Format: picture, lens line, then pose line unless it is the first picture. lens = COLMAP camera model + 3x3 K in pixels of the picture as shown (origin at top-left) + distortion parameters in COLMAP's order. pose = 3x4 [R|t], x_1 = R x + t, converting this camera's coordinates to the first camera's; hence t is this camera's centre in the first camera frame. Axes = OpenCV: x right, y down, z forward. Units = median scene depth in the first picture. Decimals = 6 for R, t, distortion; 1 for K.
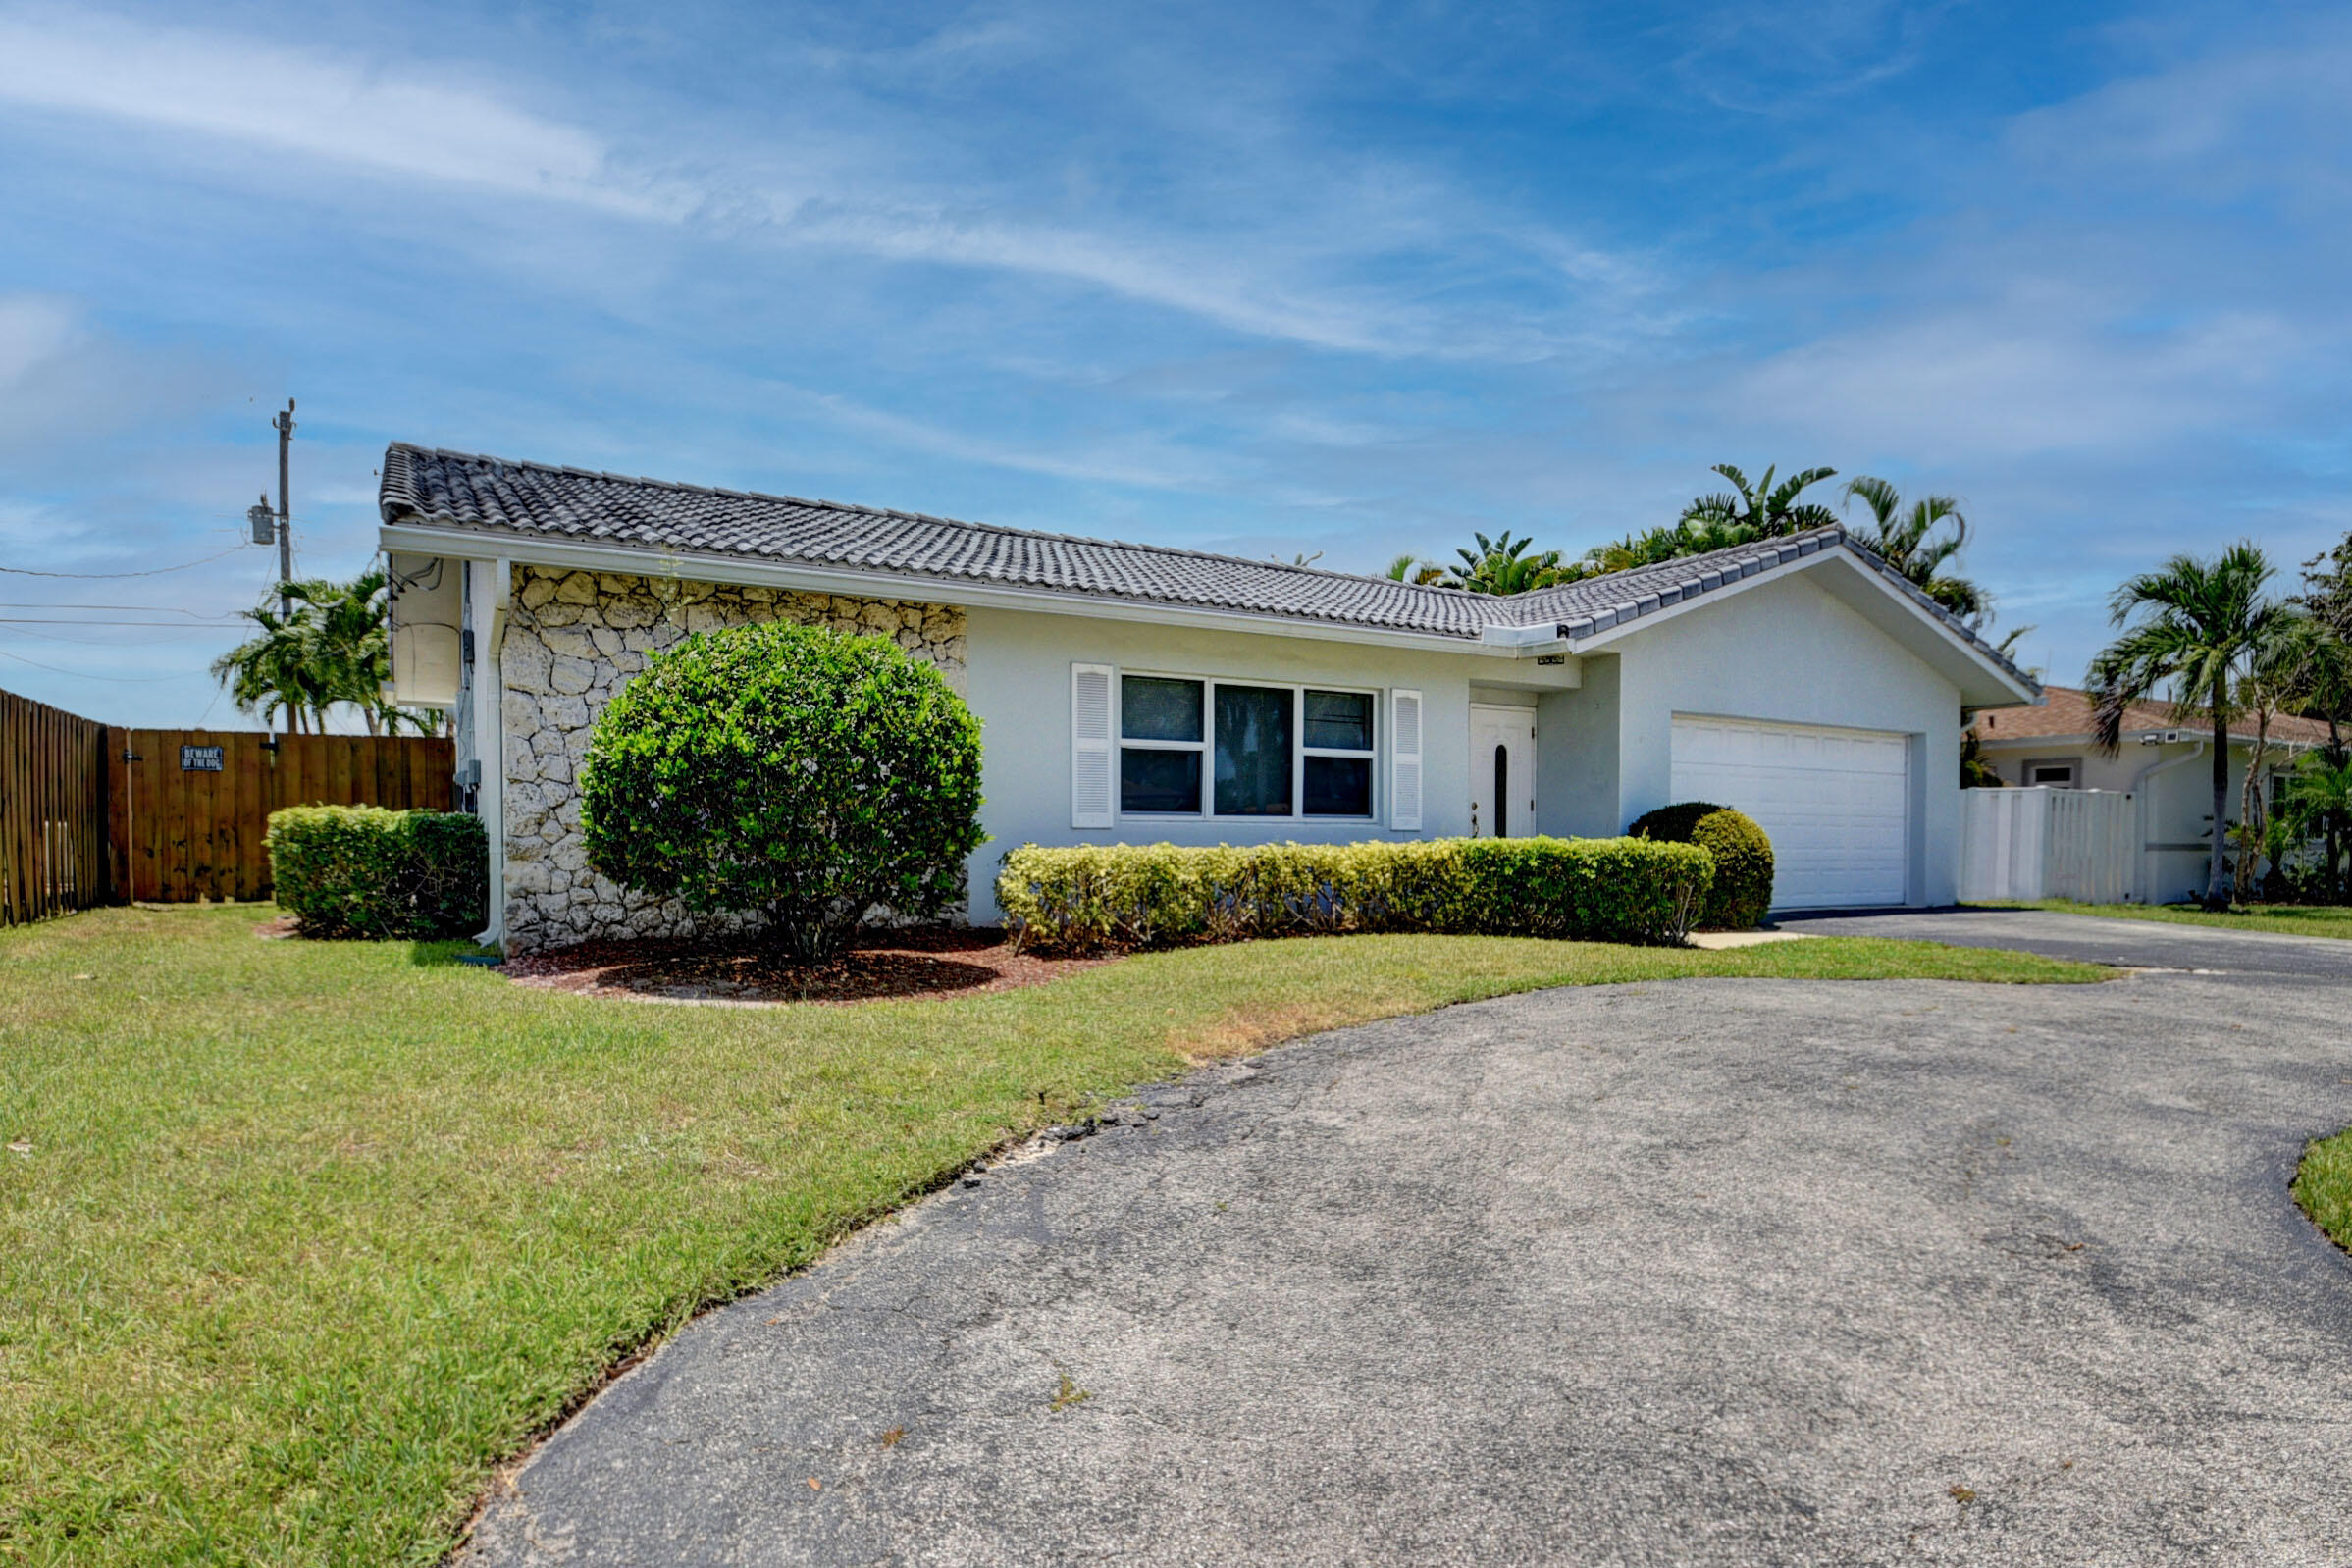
lens RADIAL K [[1294.0, 0, 1169.4], [0, 1294.0, 867.9], [0, 0, 1]] dist [-0.019114, 0.001046]
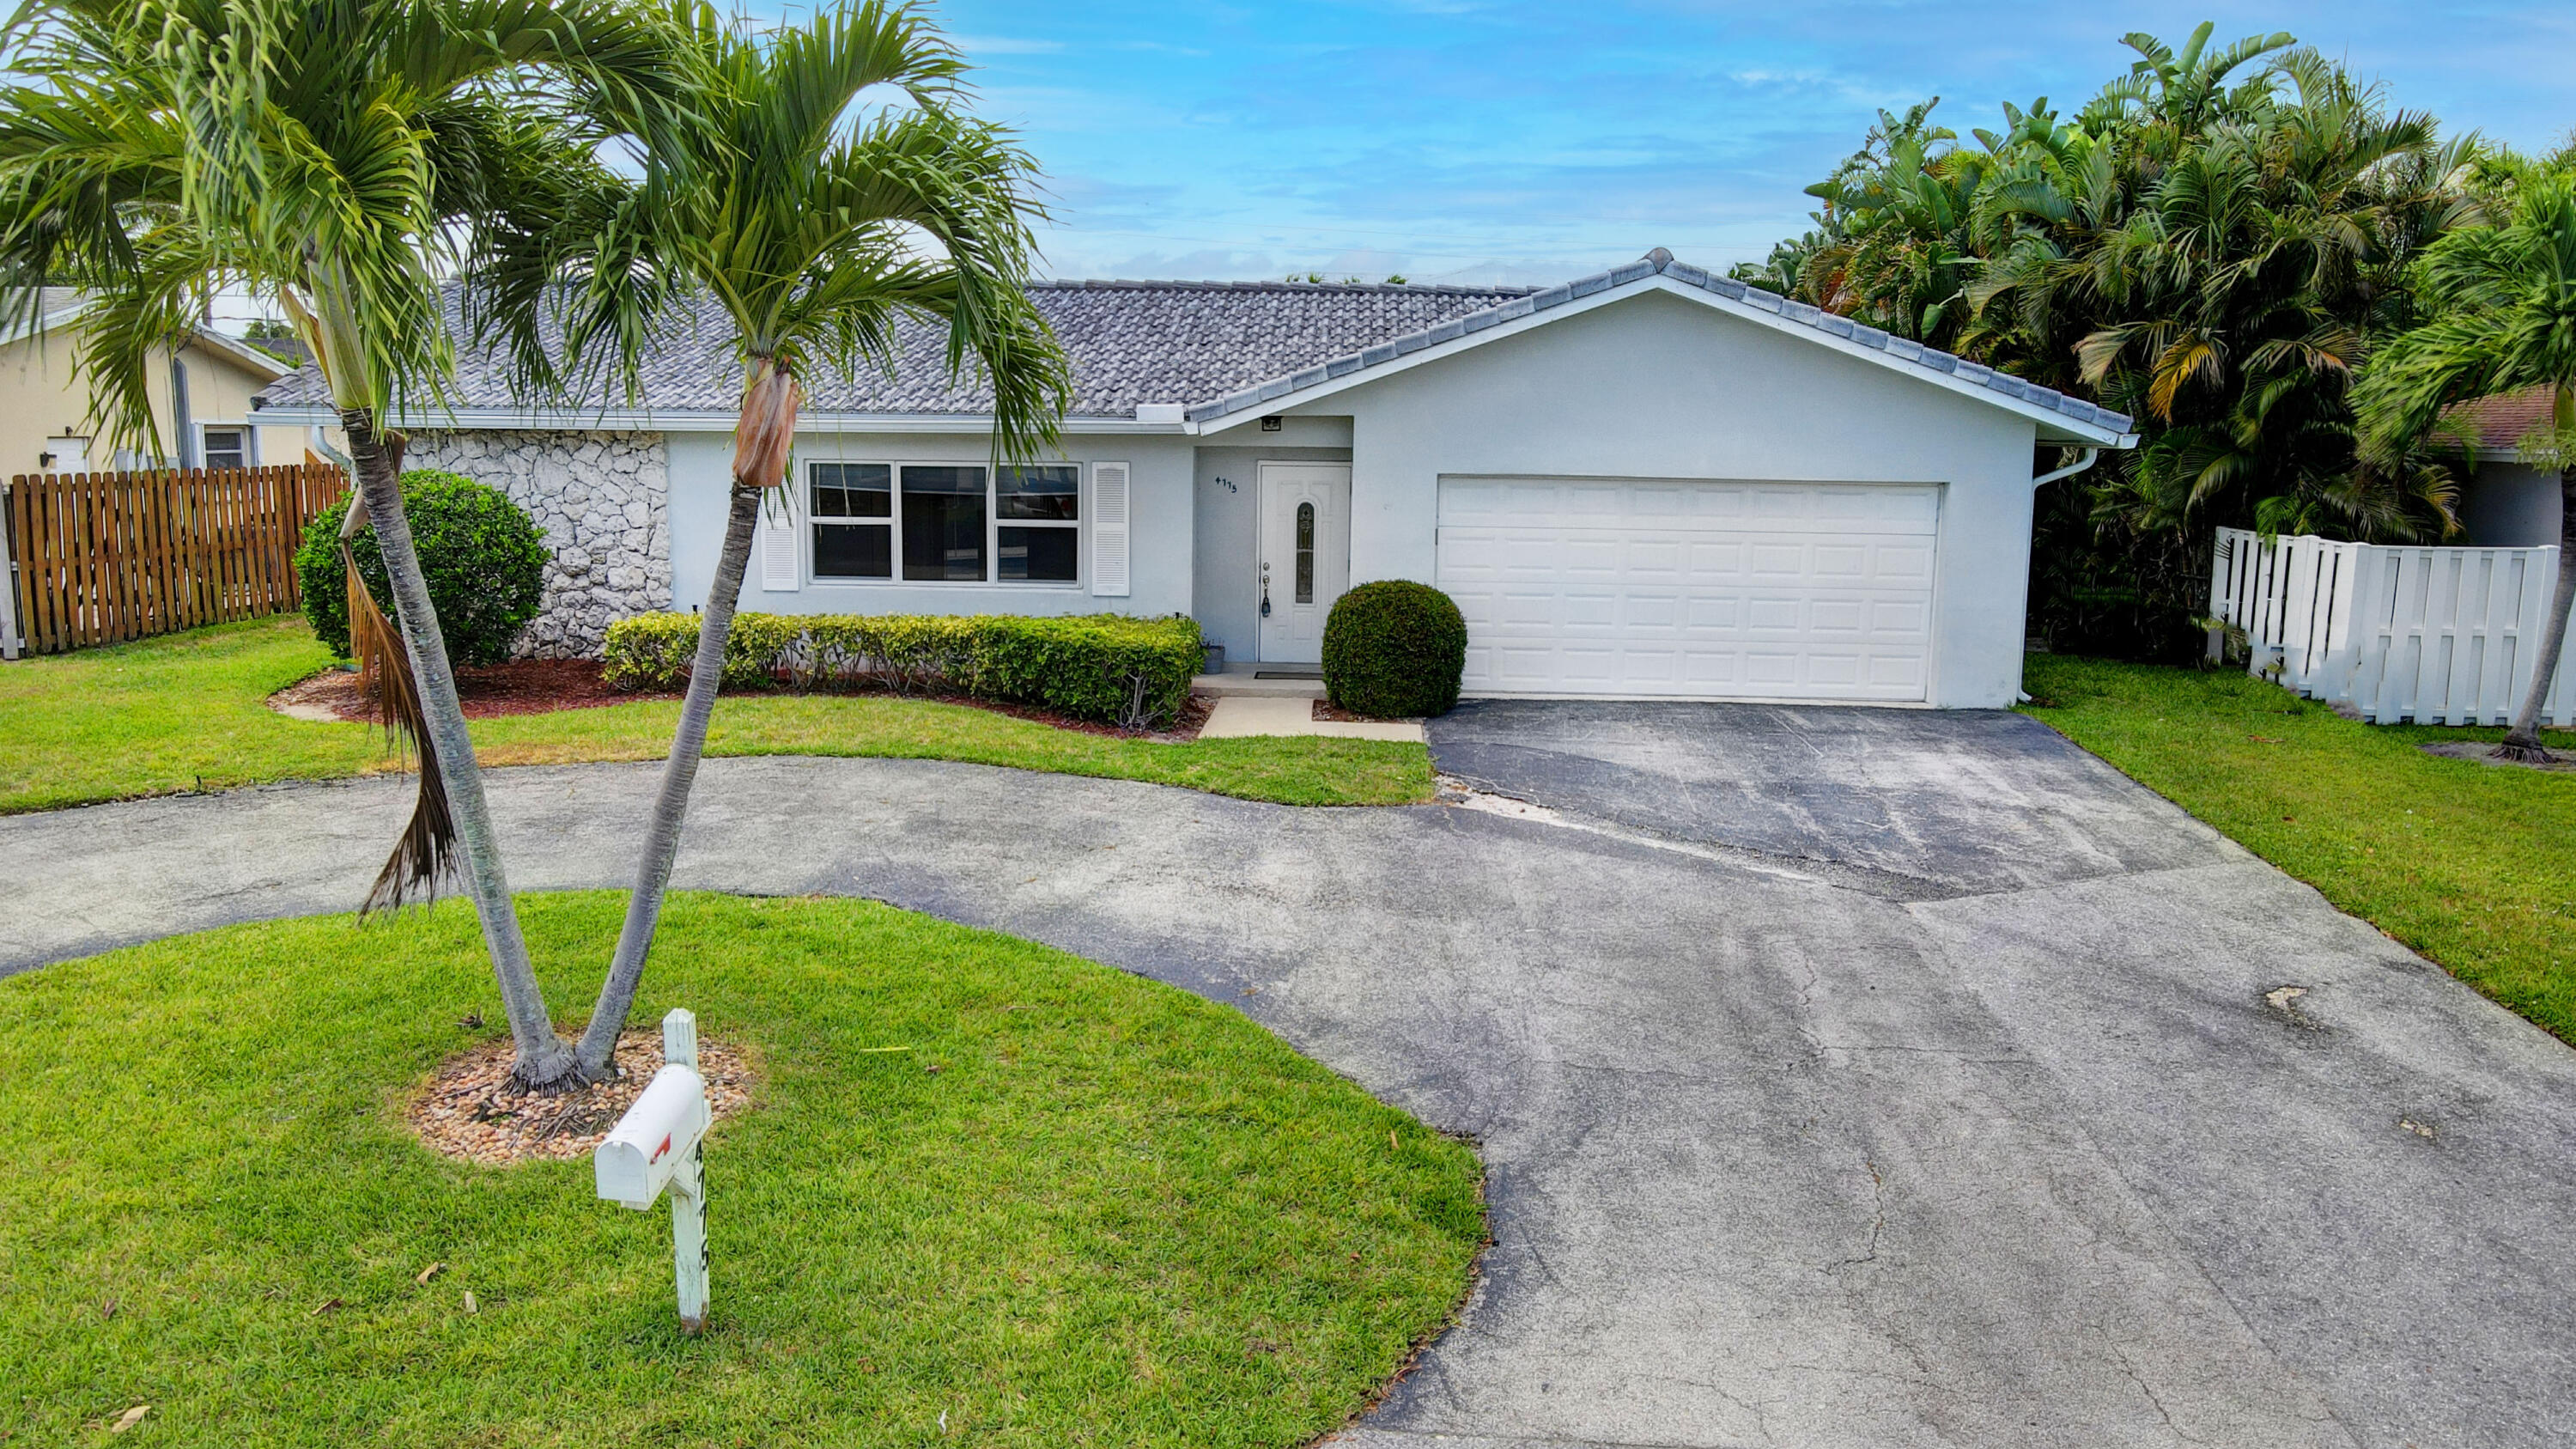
lens RADIAL K [[1920.8, 0, 1288.0], [0, 1920.8, 724.5], [0, 0, 1]] dist [-0.003487, 0.038845]
pose [[0.835265, 0.095184, -0.541546, 1.266059], [-0.022517, 0.989998, 0.139276, -0.159674], [0.549386, -0.104138, 0.829054, -0.252784]]
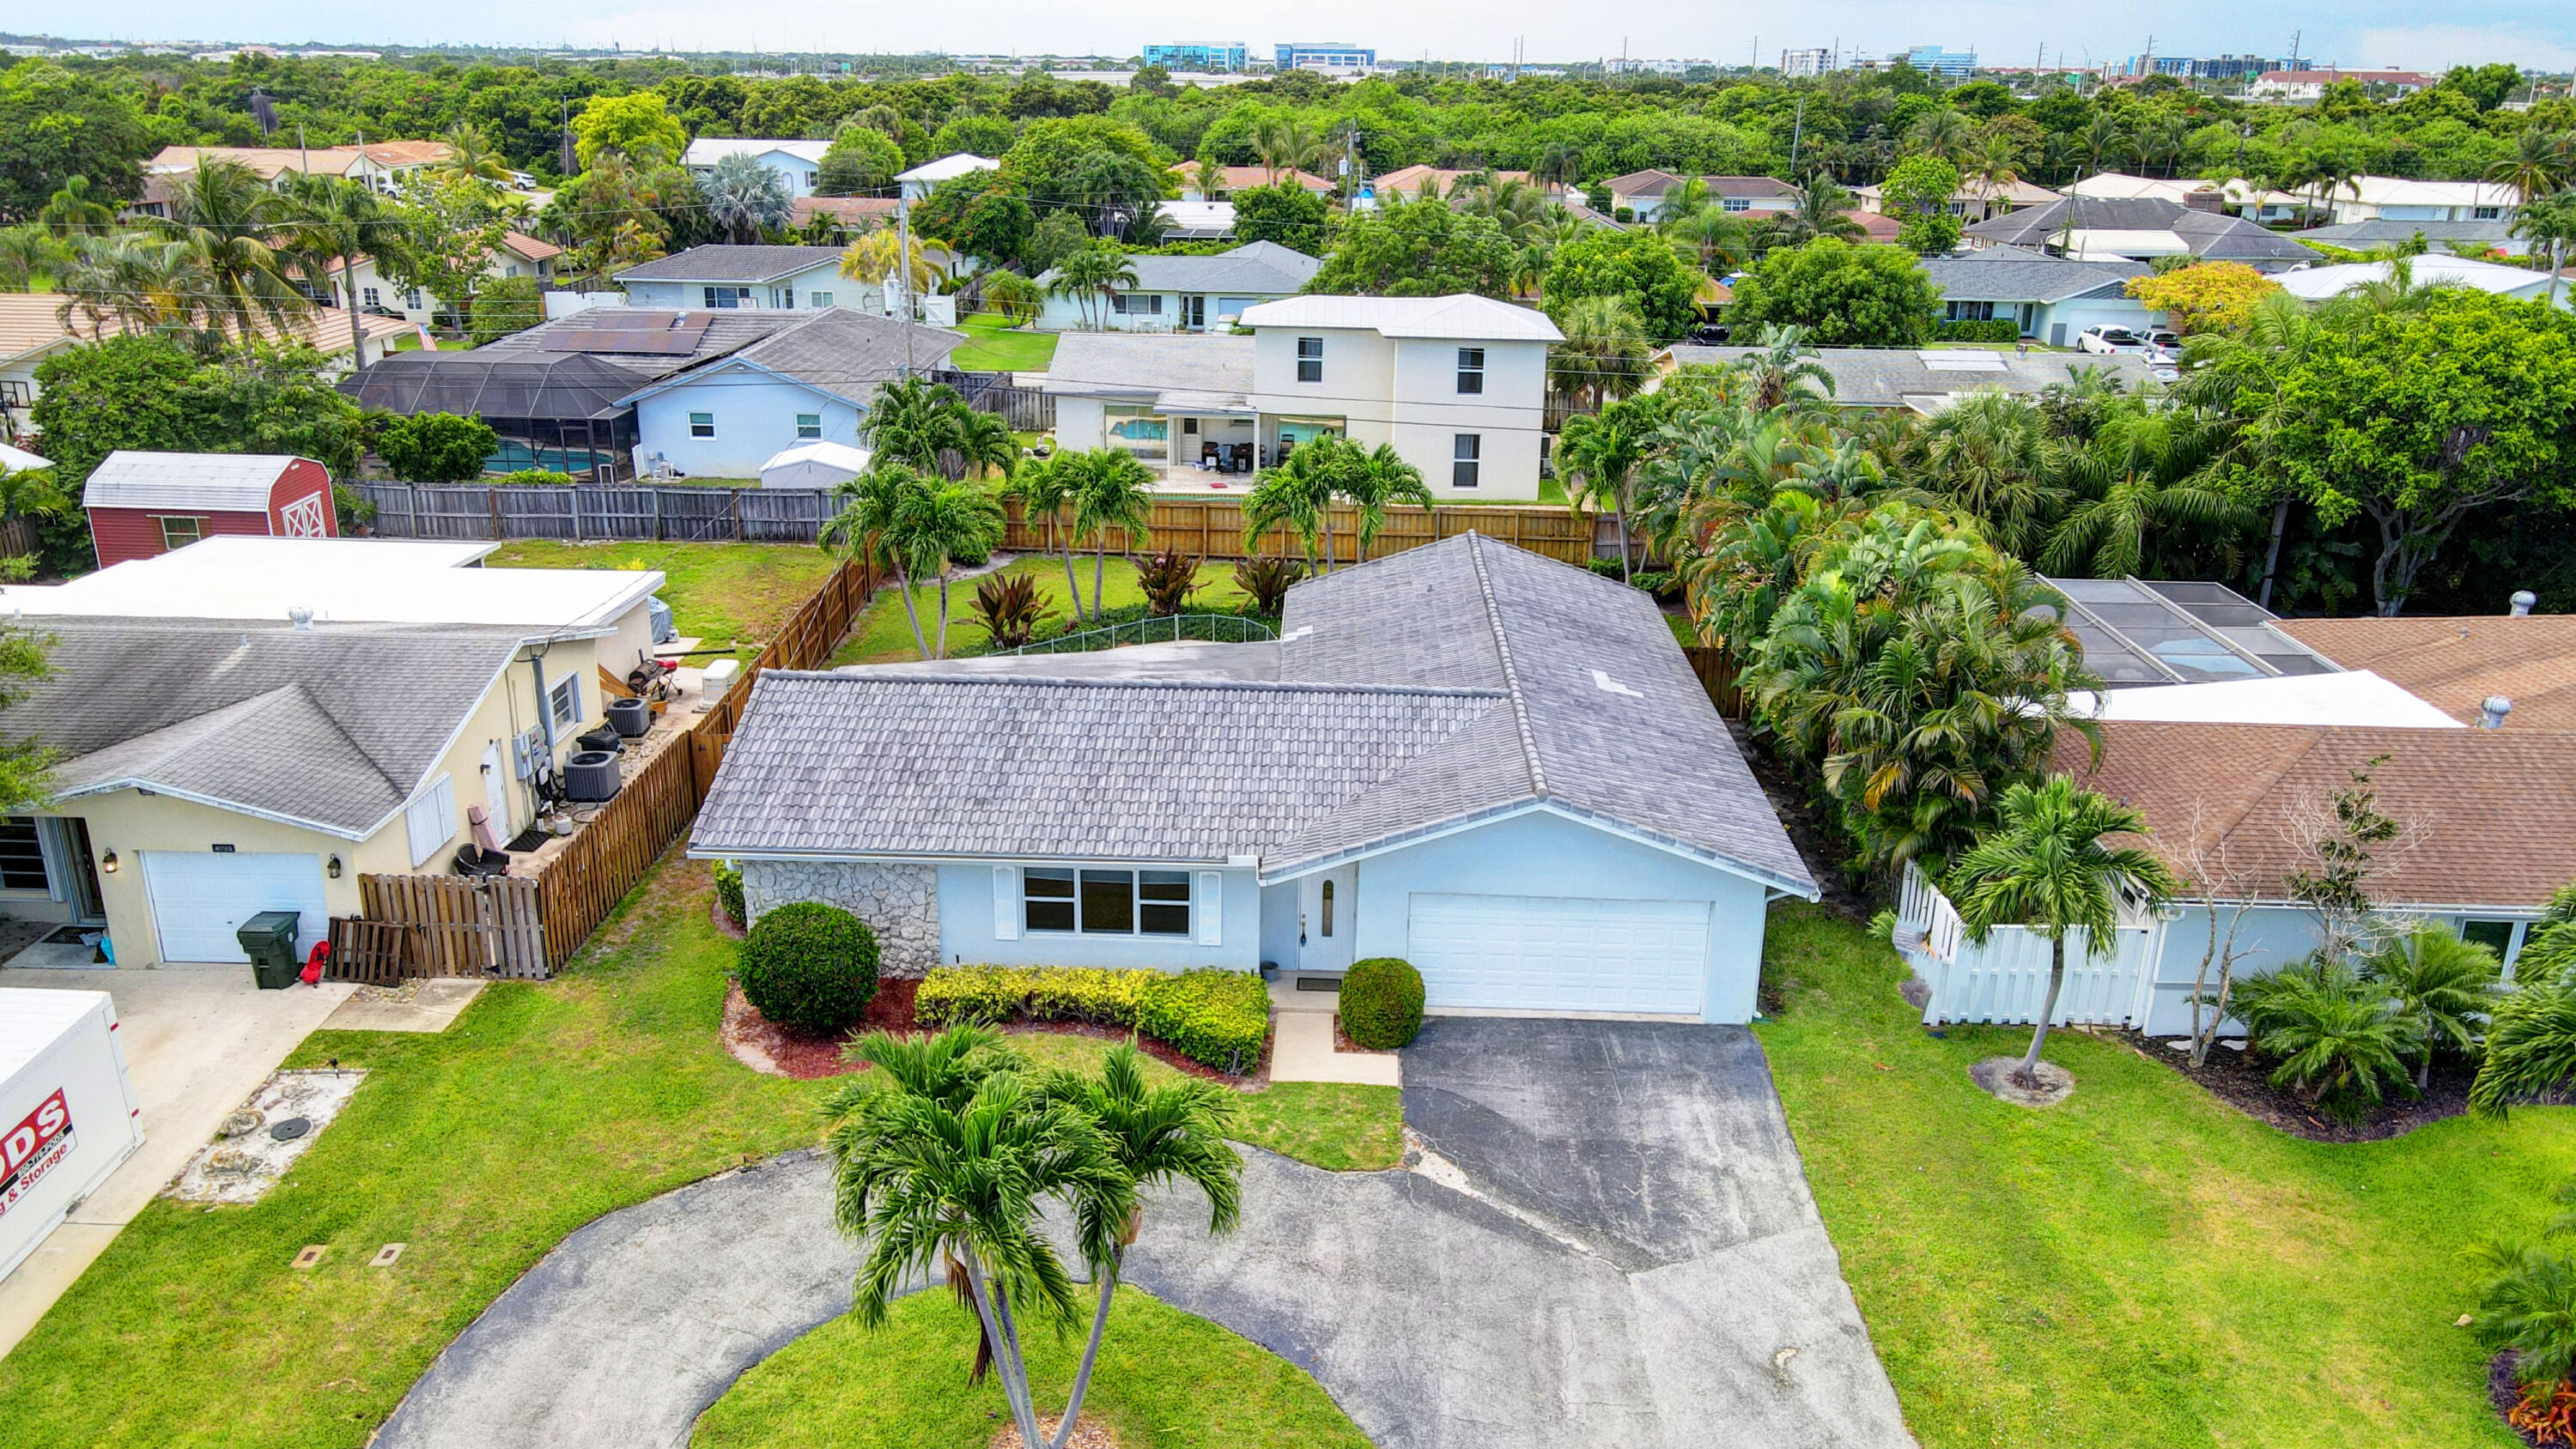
lens RADIAL K [[1920.2, 0, 1288.0], [0, 1920.2, 724.5], [0, 0, 1]] dist [-0.003487, 0.038845]
pose [[0.840021, 0.188349, -0.508812, 1.662443], [-0.024843, 0.950178, 0.310717, -1.213556], [0.541985, -0.248368, 0.802848, -1.022838]]
